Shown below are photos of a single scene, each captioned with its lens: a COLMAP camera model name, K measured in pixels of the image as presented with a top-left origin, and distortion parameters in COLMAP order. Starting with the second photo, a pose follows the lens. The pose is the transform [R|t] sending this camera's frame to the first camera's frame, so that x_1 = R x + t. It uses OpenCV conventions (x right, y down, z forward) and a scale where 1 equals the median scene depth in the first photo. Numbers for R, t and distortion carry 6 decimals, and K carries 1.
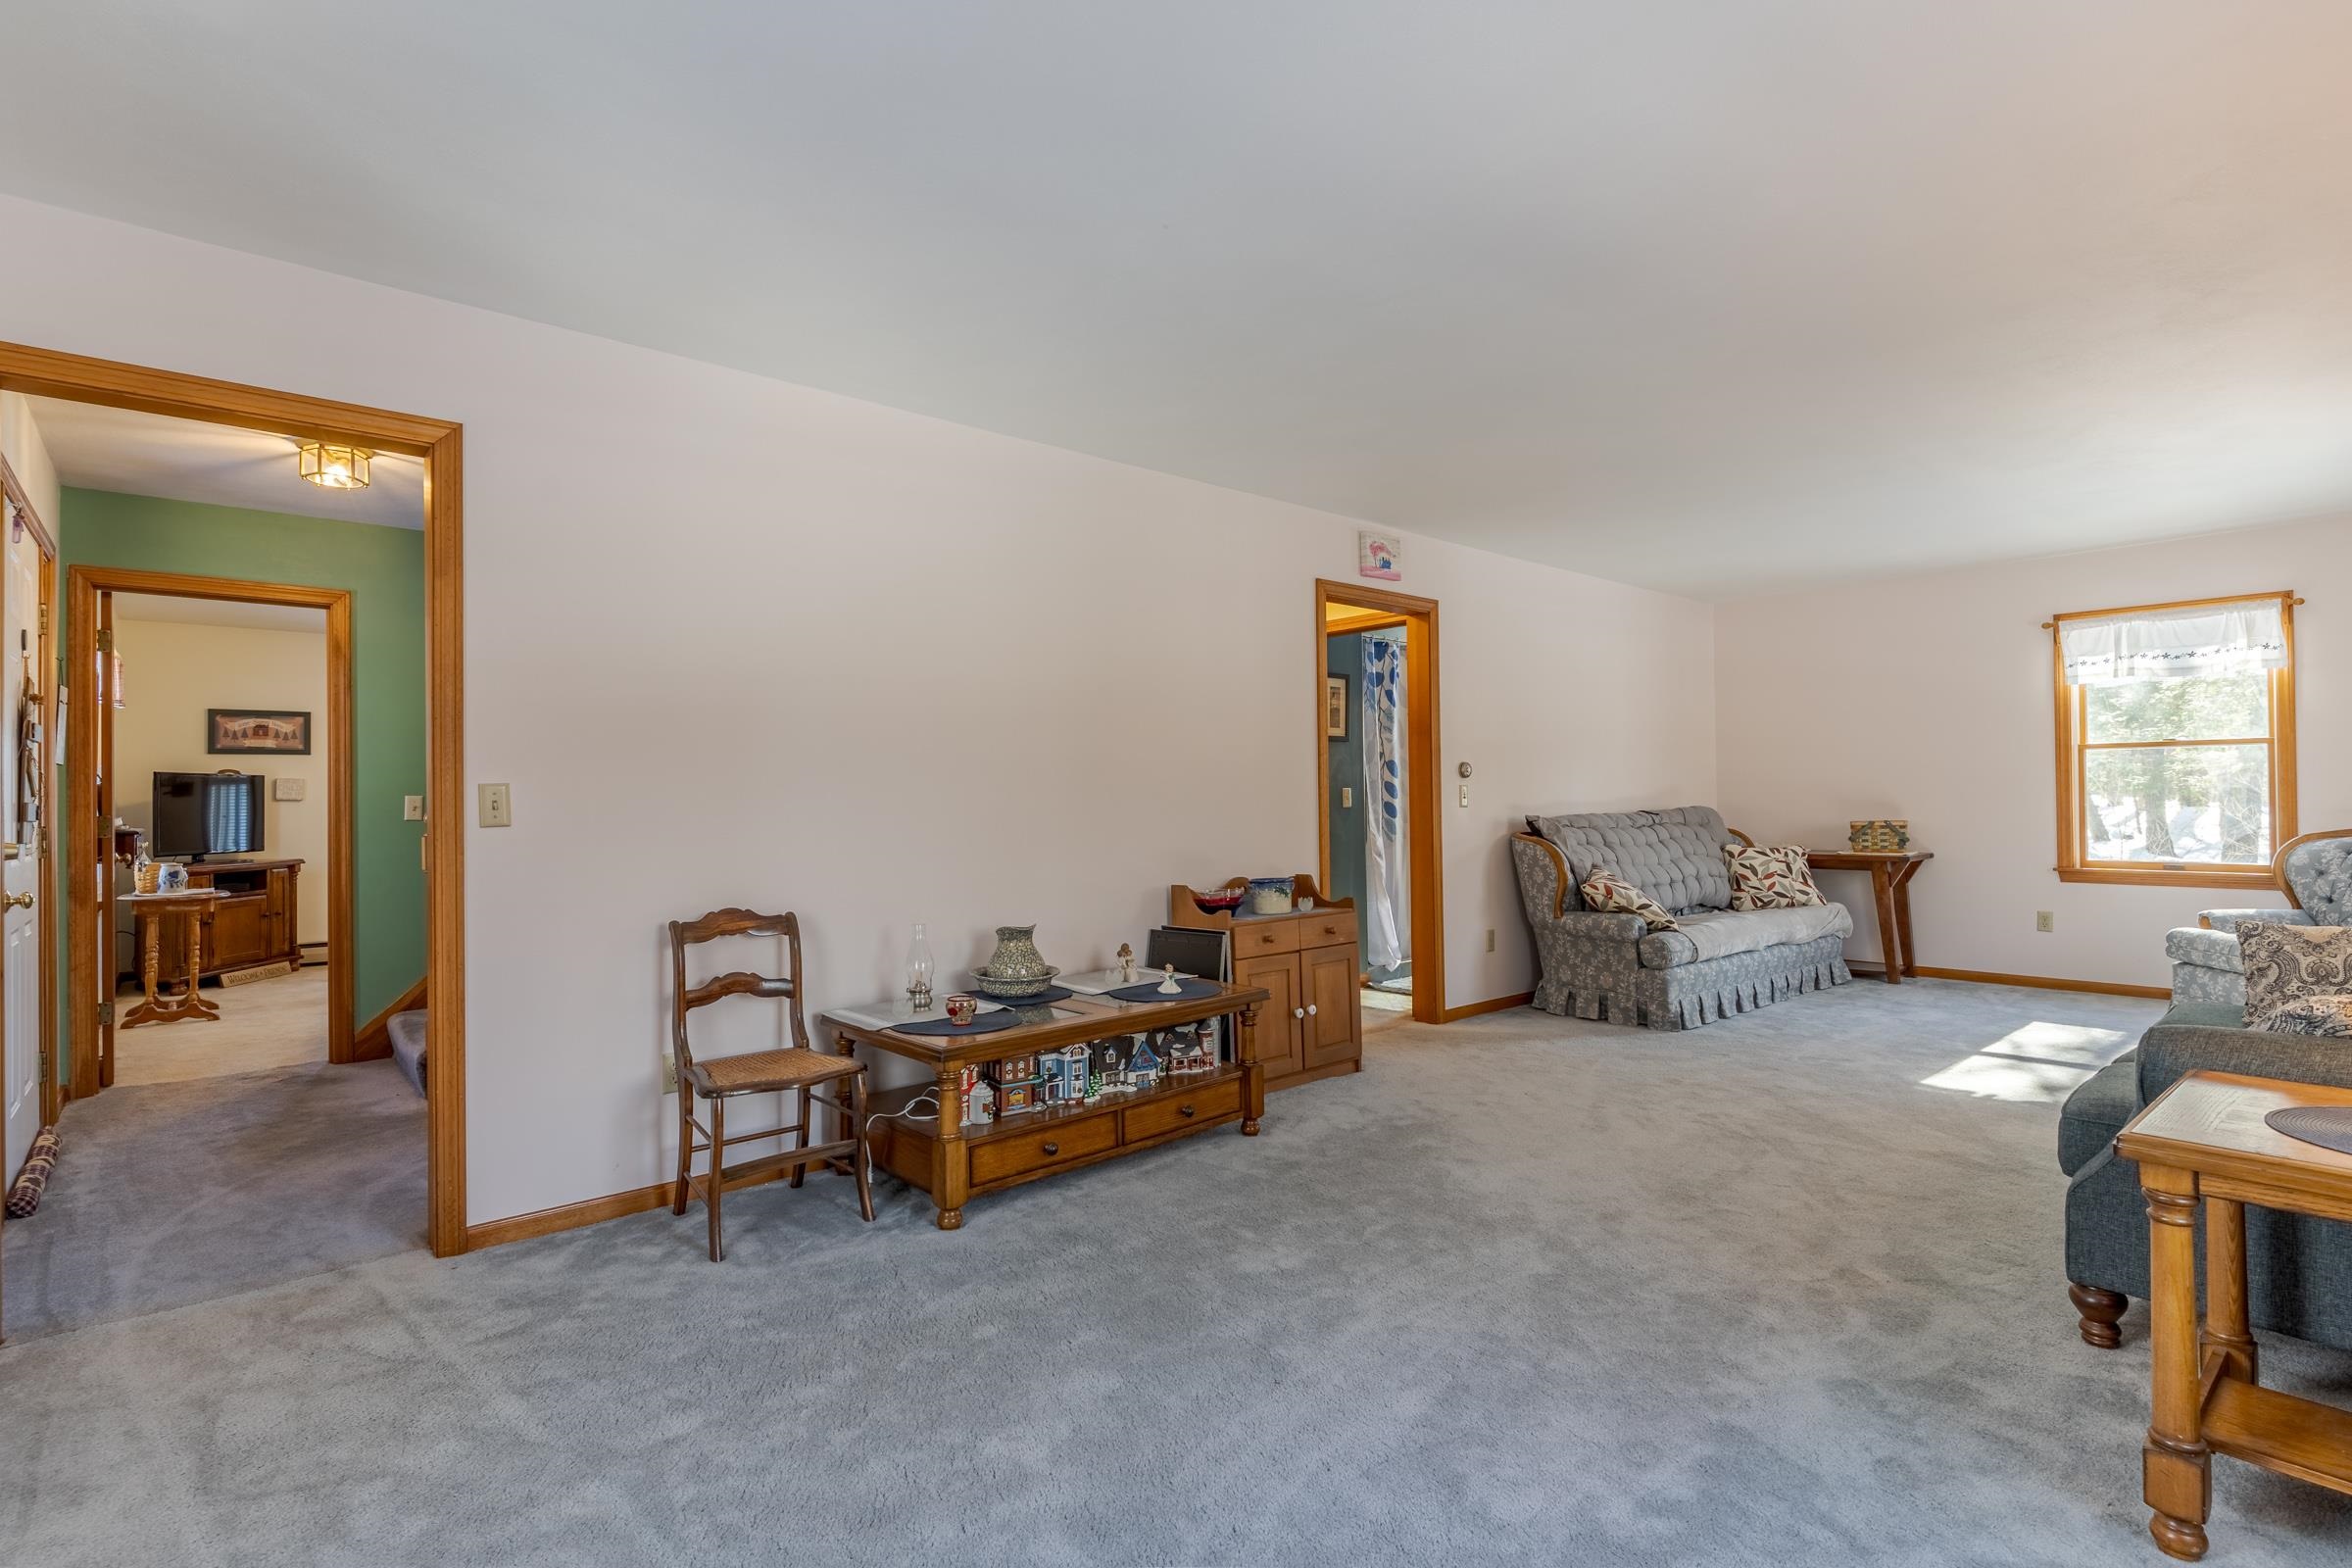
lens RADIAL K [[1123.8, 0, 1179.0], [0, 1123.8, 786.1], [0, 0, 1]] dist [-0.000639, -0.001237]
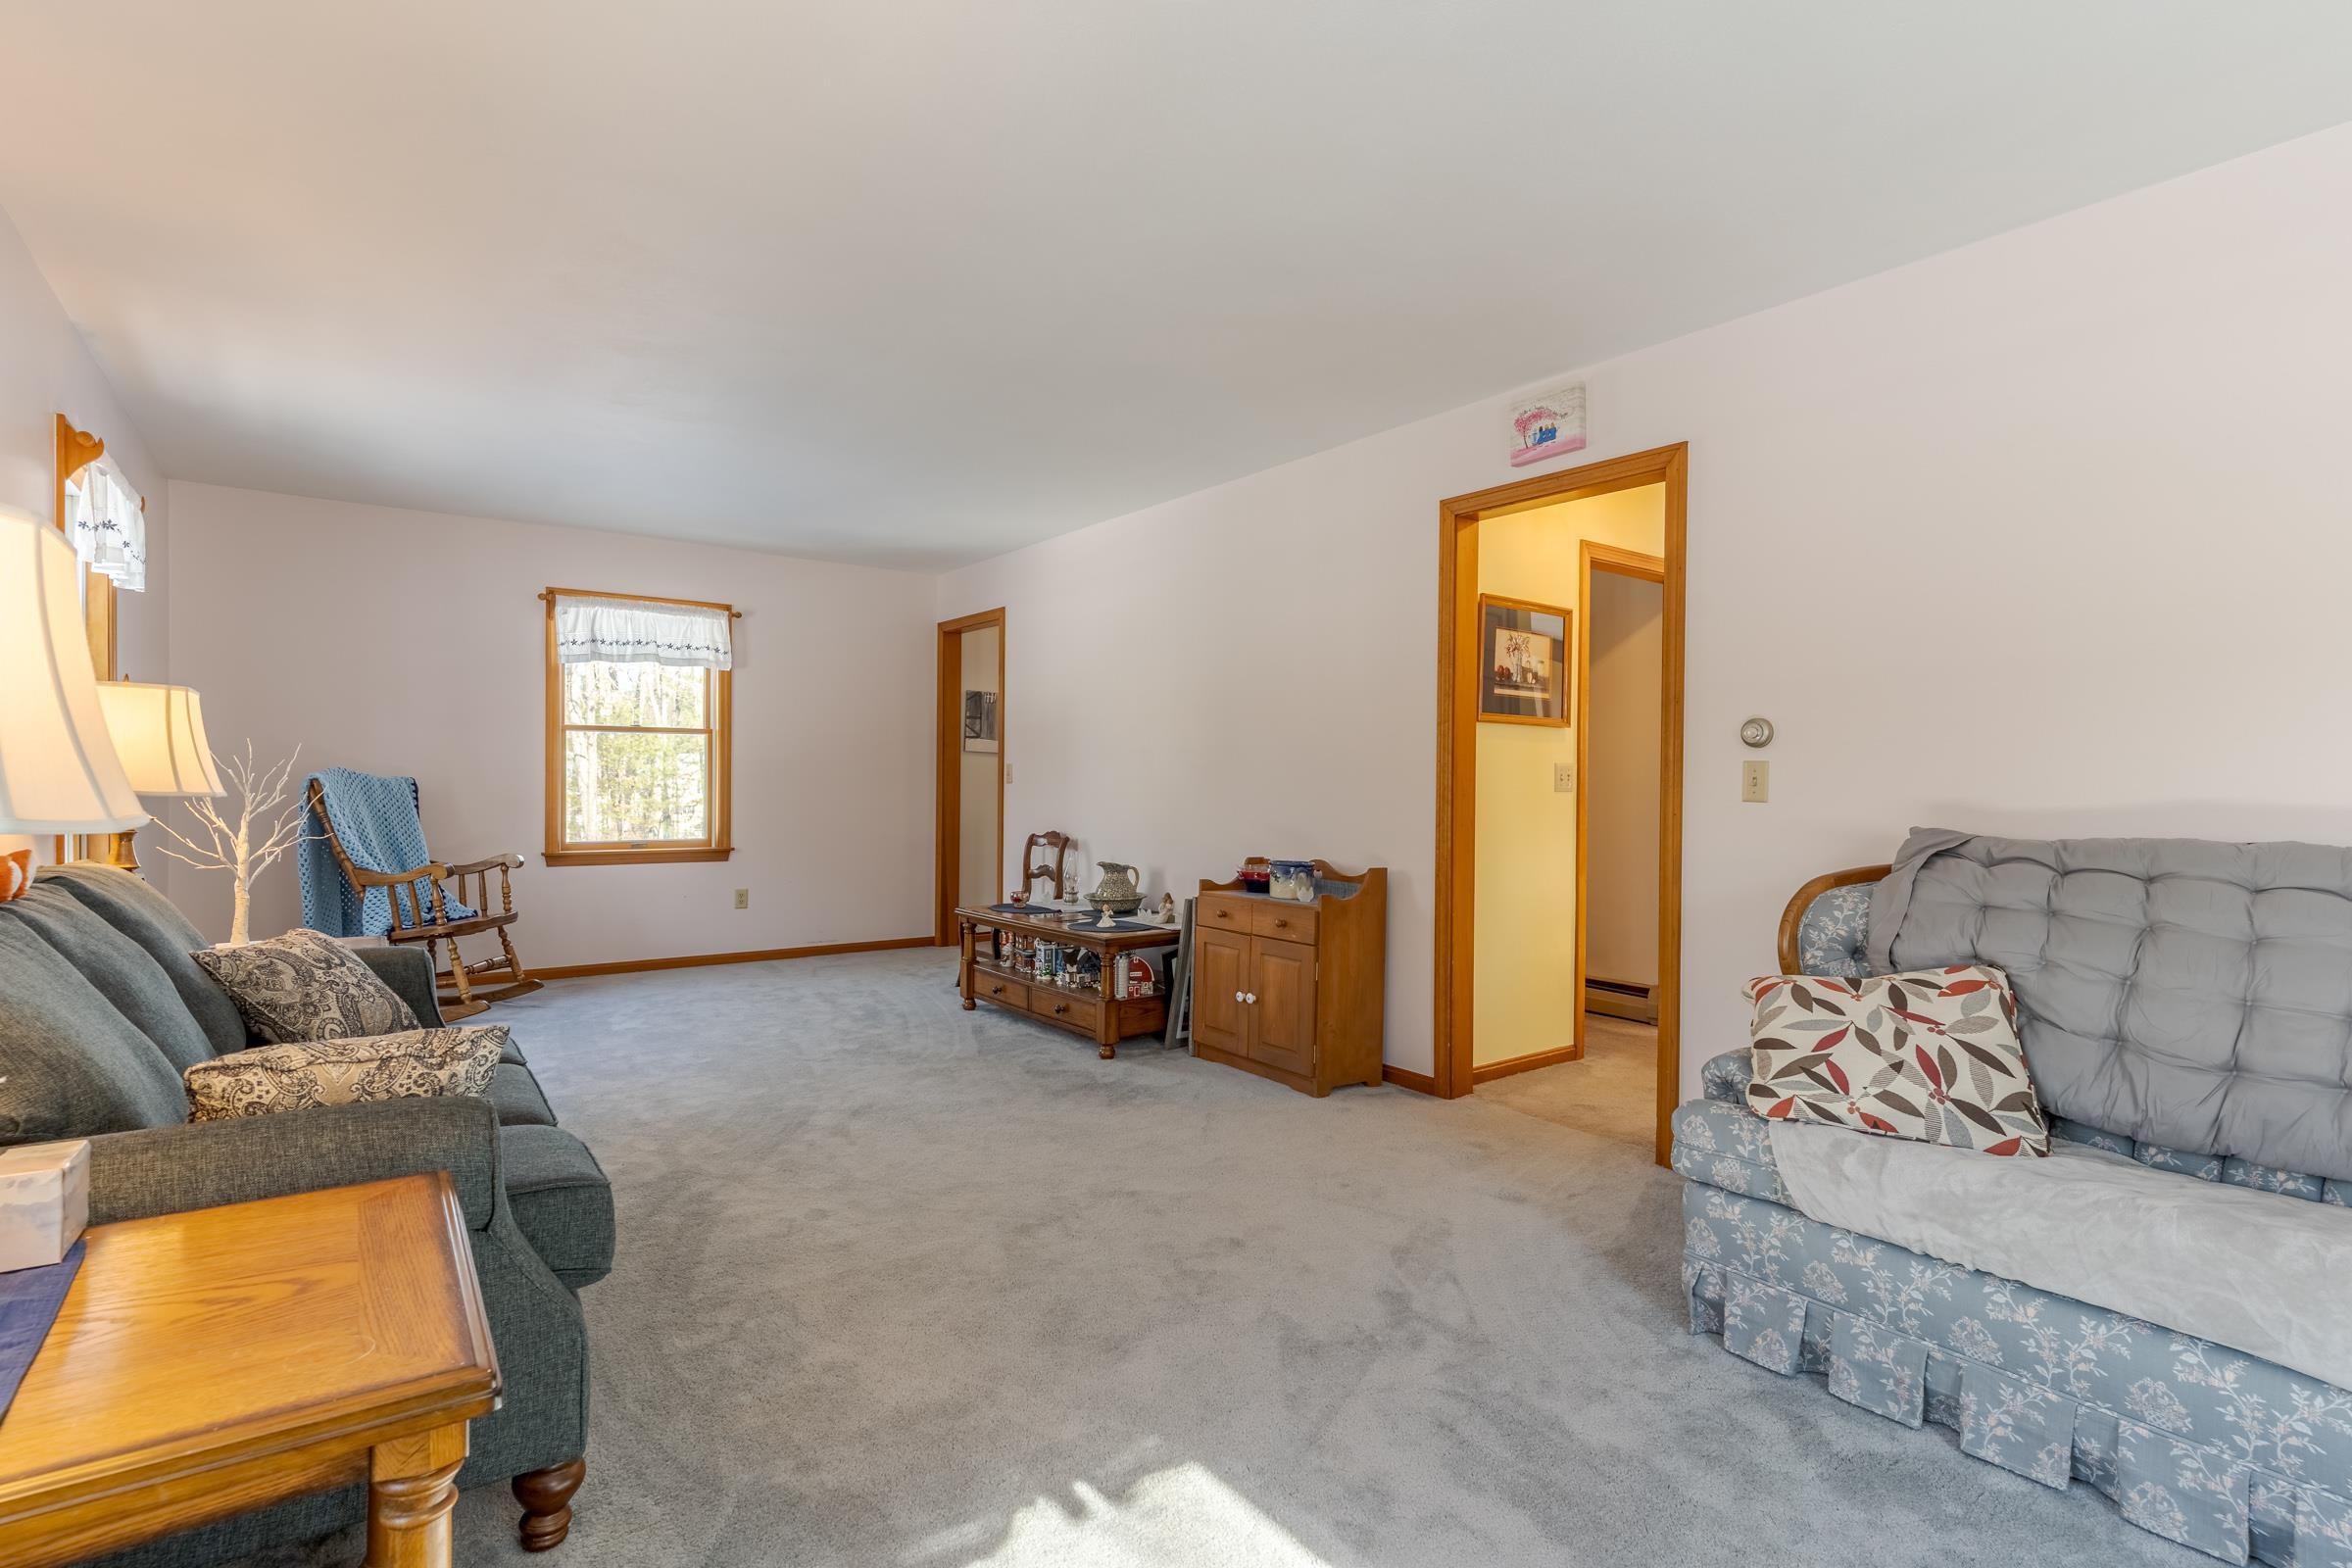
lens RADIAL K [[1164.1, 0, 1176.0], [0, 1164.1, 784.0], [0, 0, 1]] dist [0.000784, -0.000051]
pose [[-0.060394, 0.025086, -0.997859, 1.110940], [0.006016, 0.999675, 0.024768, -0.007297], [0.998156, -0.004507, -0.060526, 1.006614]]
